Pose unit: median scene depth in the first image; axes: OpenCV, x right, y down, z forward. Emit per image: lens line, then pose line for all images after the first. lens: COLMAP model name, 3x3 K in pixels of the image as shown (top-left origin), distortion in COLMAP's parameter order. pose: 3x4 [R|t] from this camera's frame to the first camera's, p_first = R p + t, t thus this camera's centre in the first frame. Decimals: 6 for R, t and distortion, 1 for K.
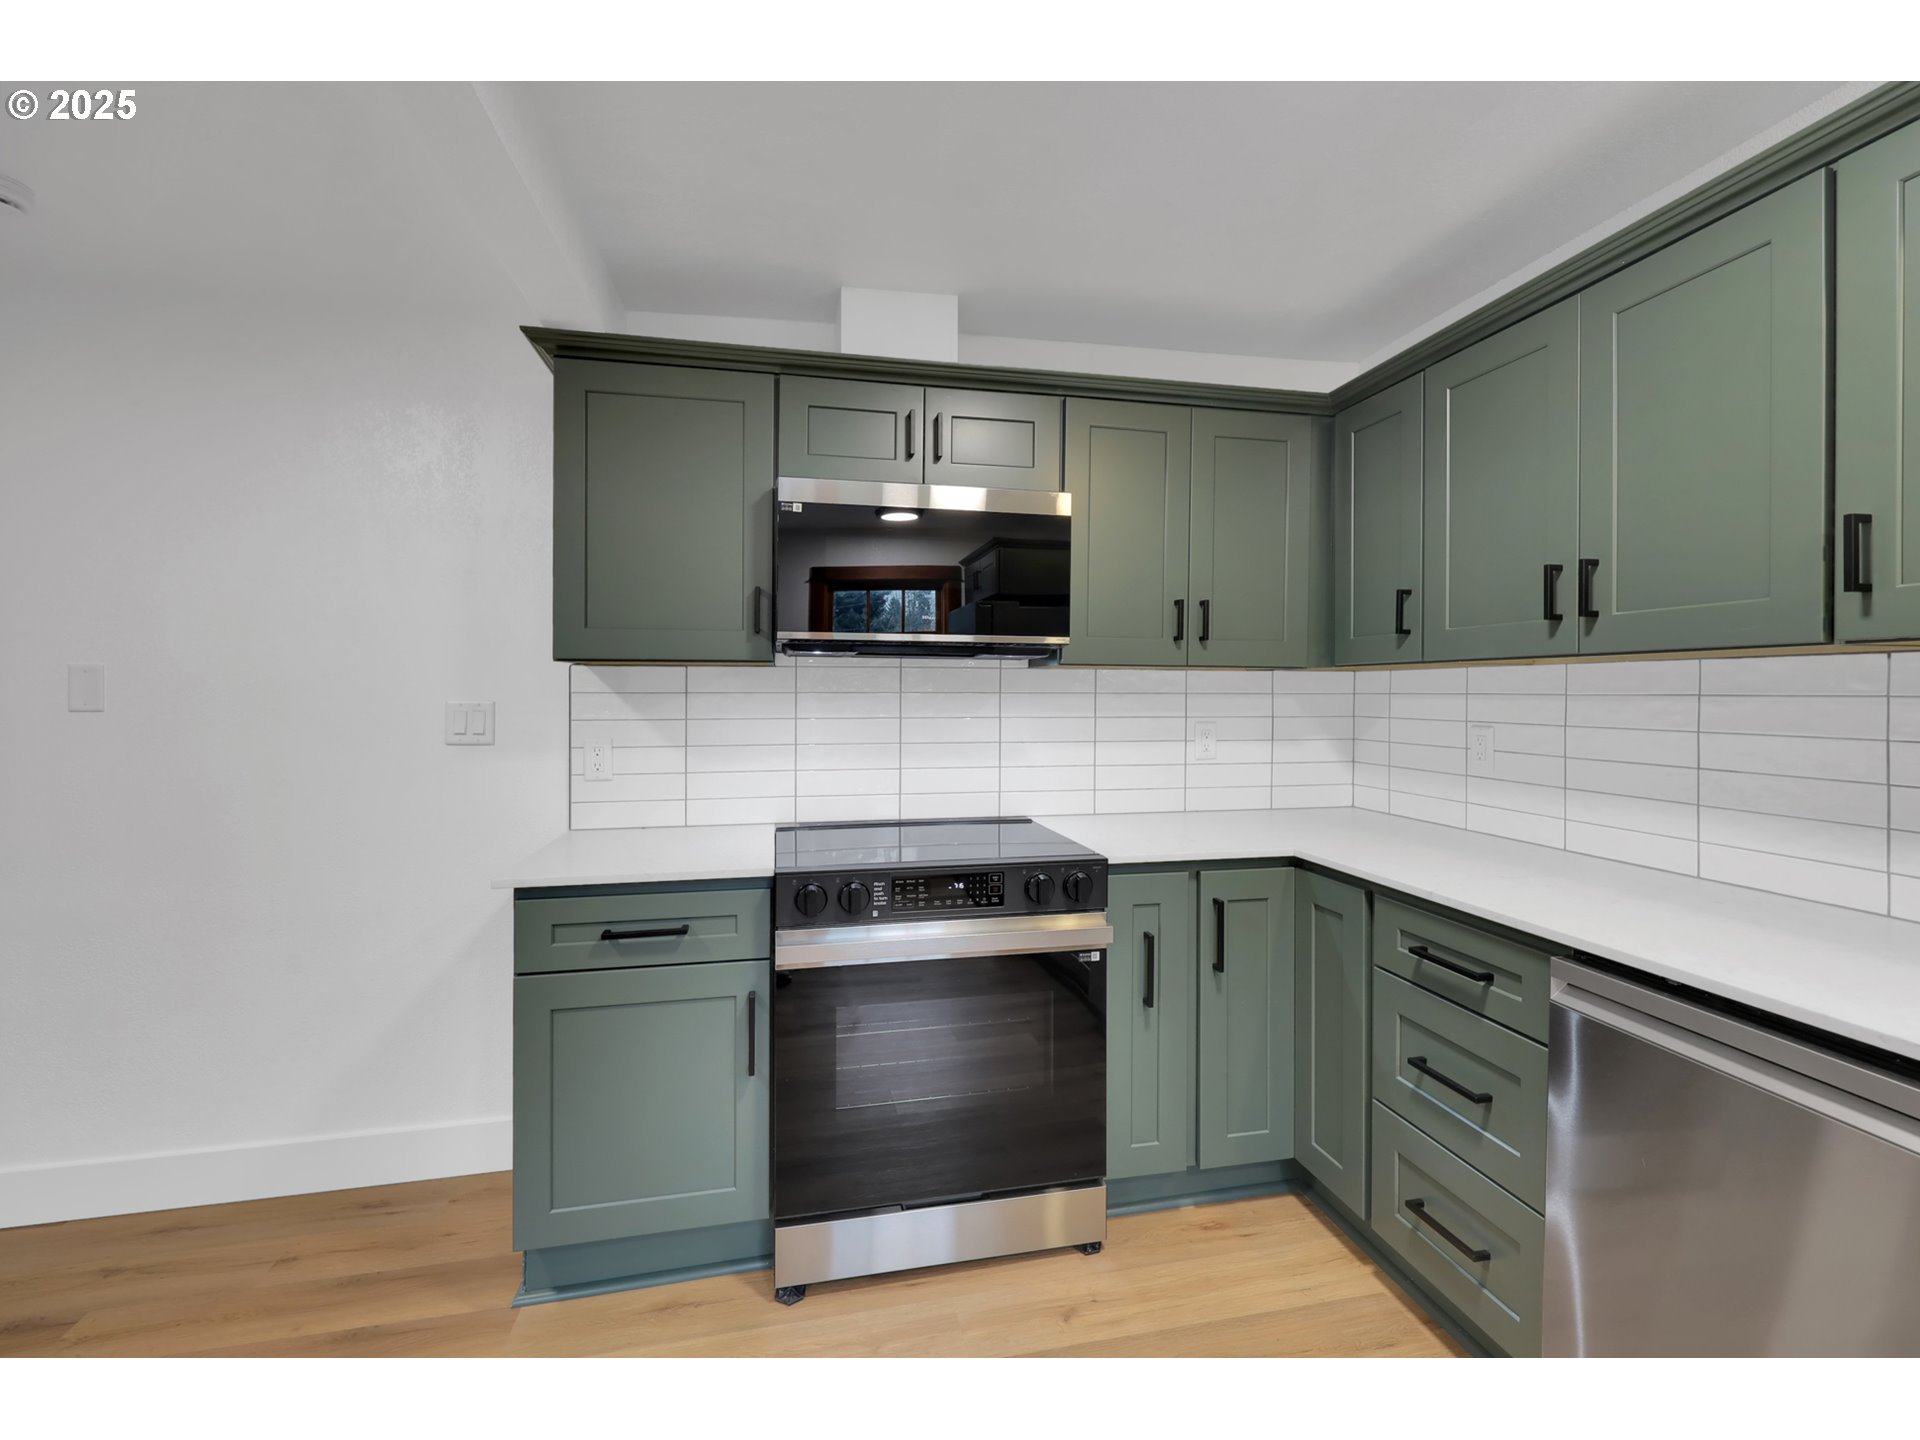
lens RADIAL K [[837.2, 0, 958.0], [0, 837.2, 695.5], [0, 0, 1]] dist [0.000439, 0.000014]
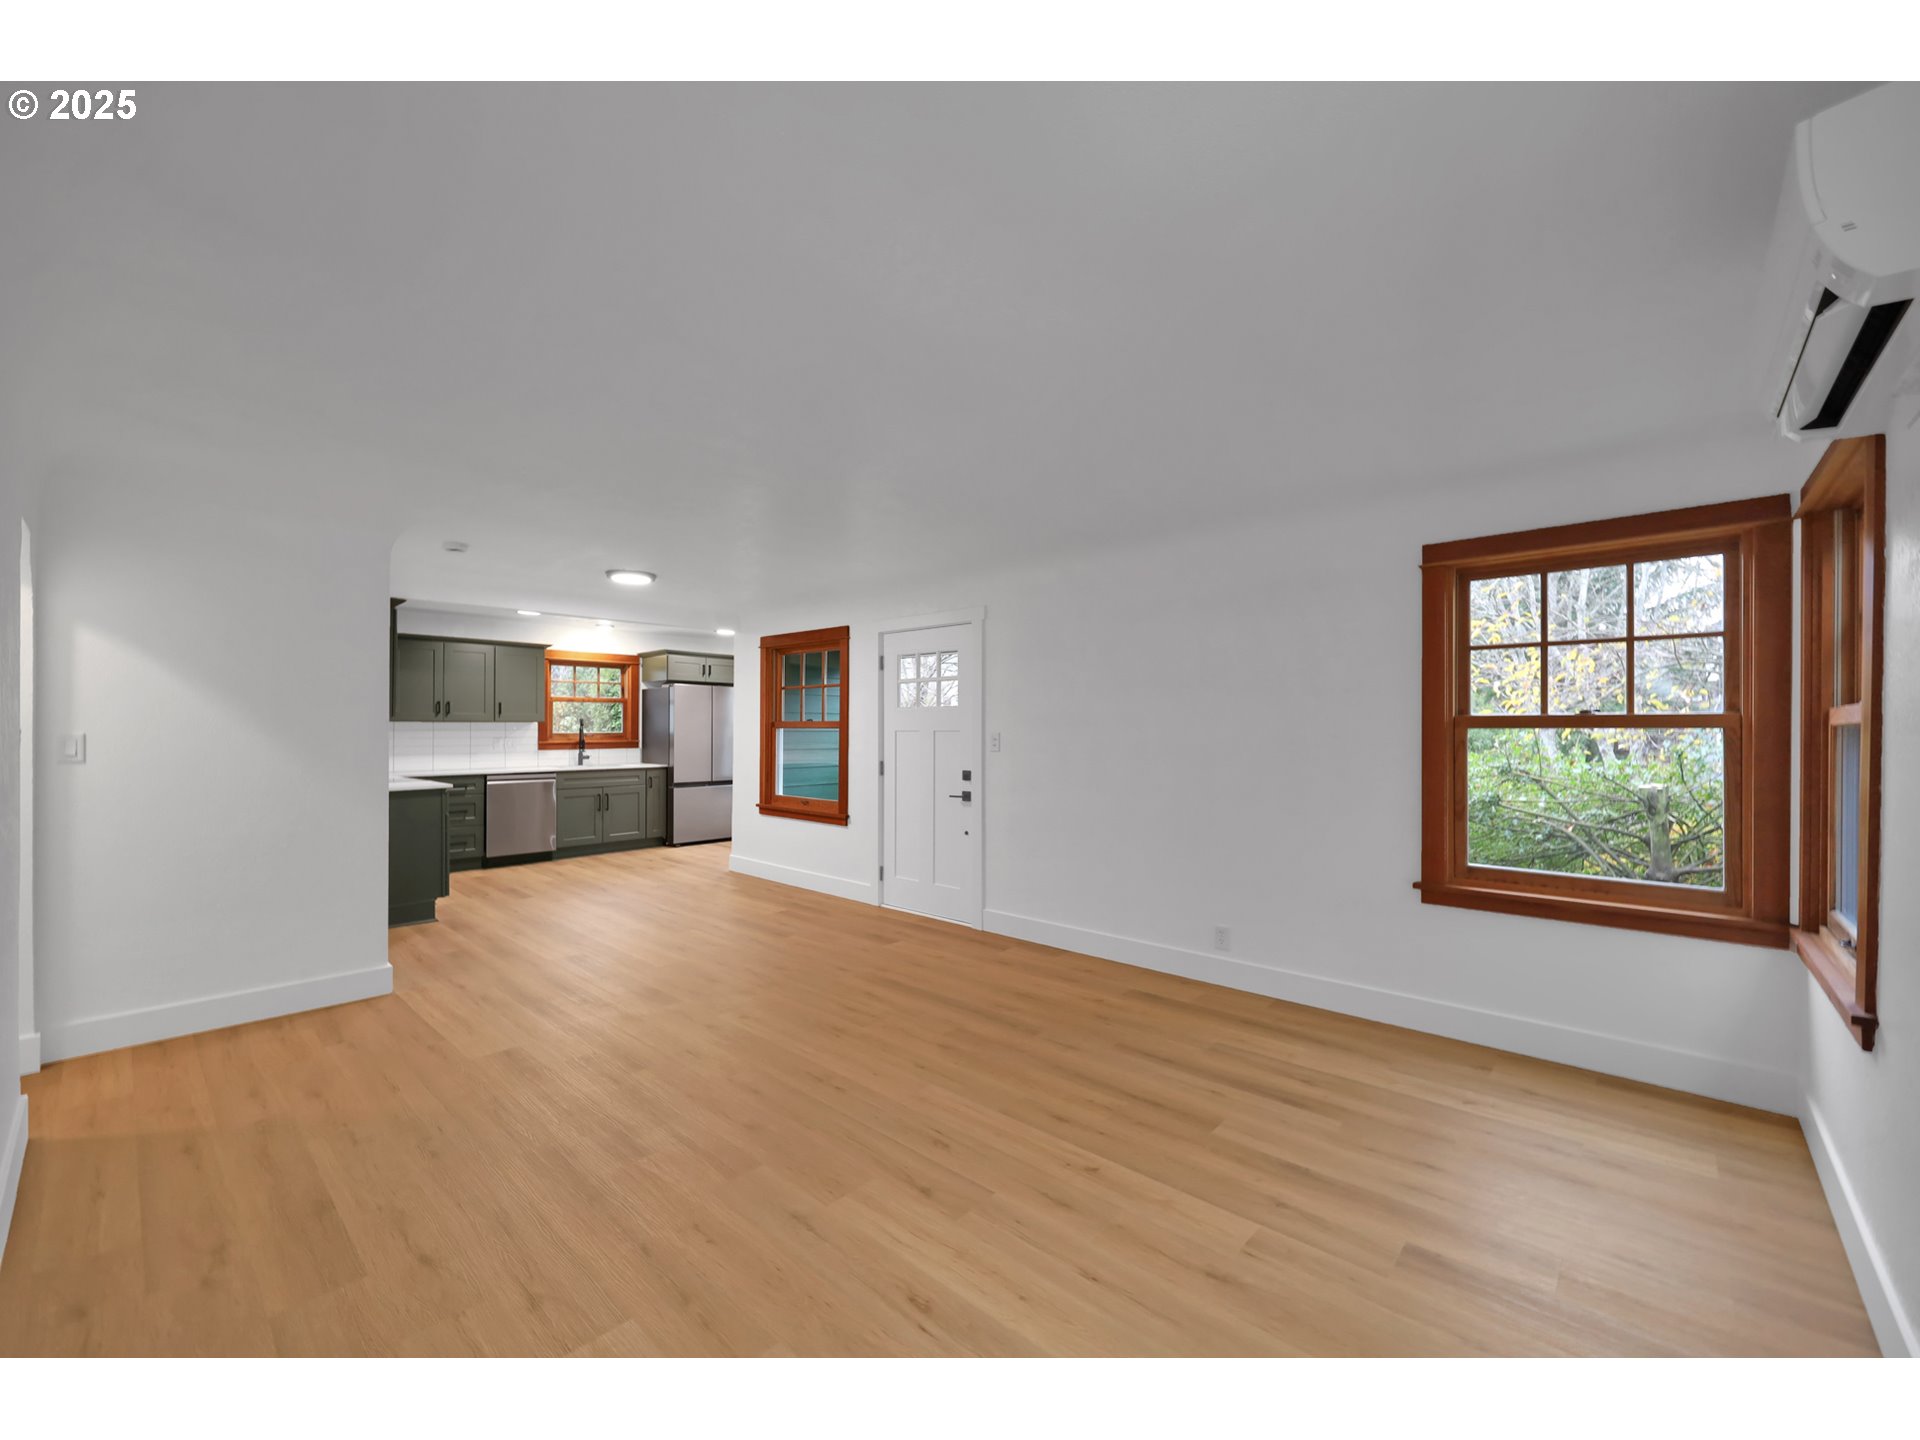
lens RADIAL K [[770.0, 0, 964.3], [0, 770.0, 714.3], [0, 0, 1]] dist [-0.001919, -0.000146]
pose [[-0.589341, 0.016095, 0.807724, -3.752339], [0.006174, 0.999862, -0.015419, -0.003141], [-0.807861, -0.004100, -0.589359, 1.014289]]
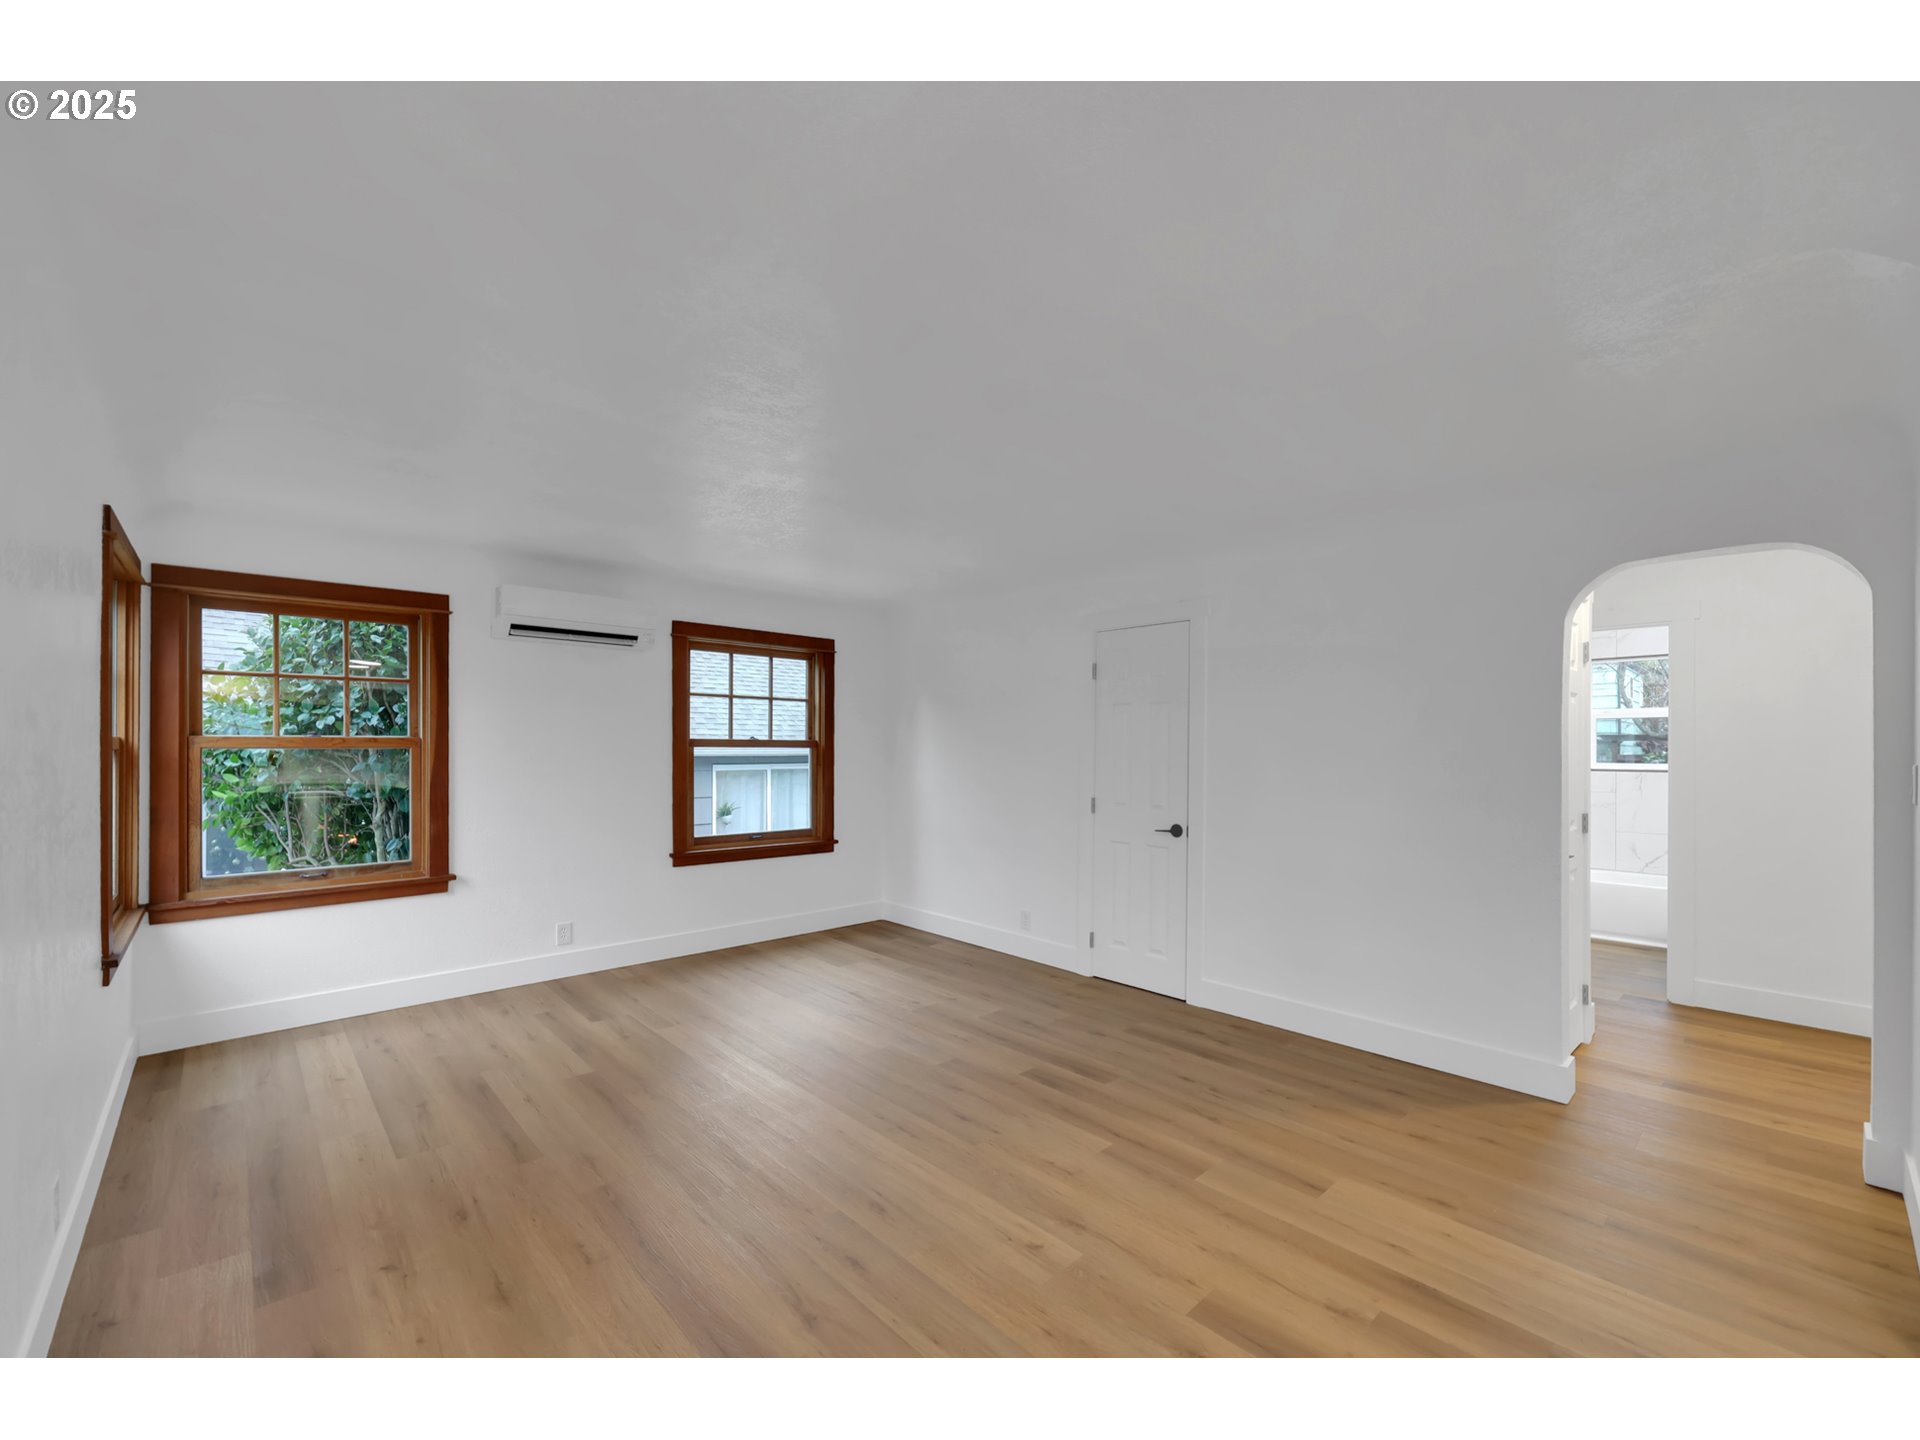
lens RADIAL K [[797.6, 0, 962.7], [0, 797.6, 752.2], [0, 0, 1]] dist [-0.001379, -0.000283]
pose [[0.513234, 0.002884, -0.858244, -1.111402], [-0.006431, 0.999979, -0.000486, -0.005148], [0.858225, 0.005768, 0.513242, -0.272952]]
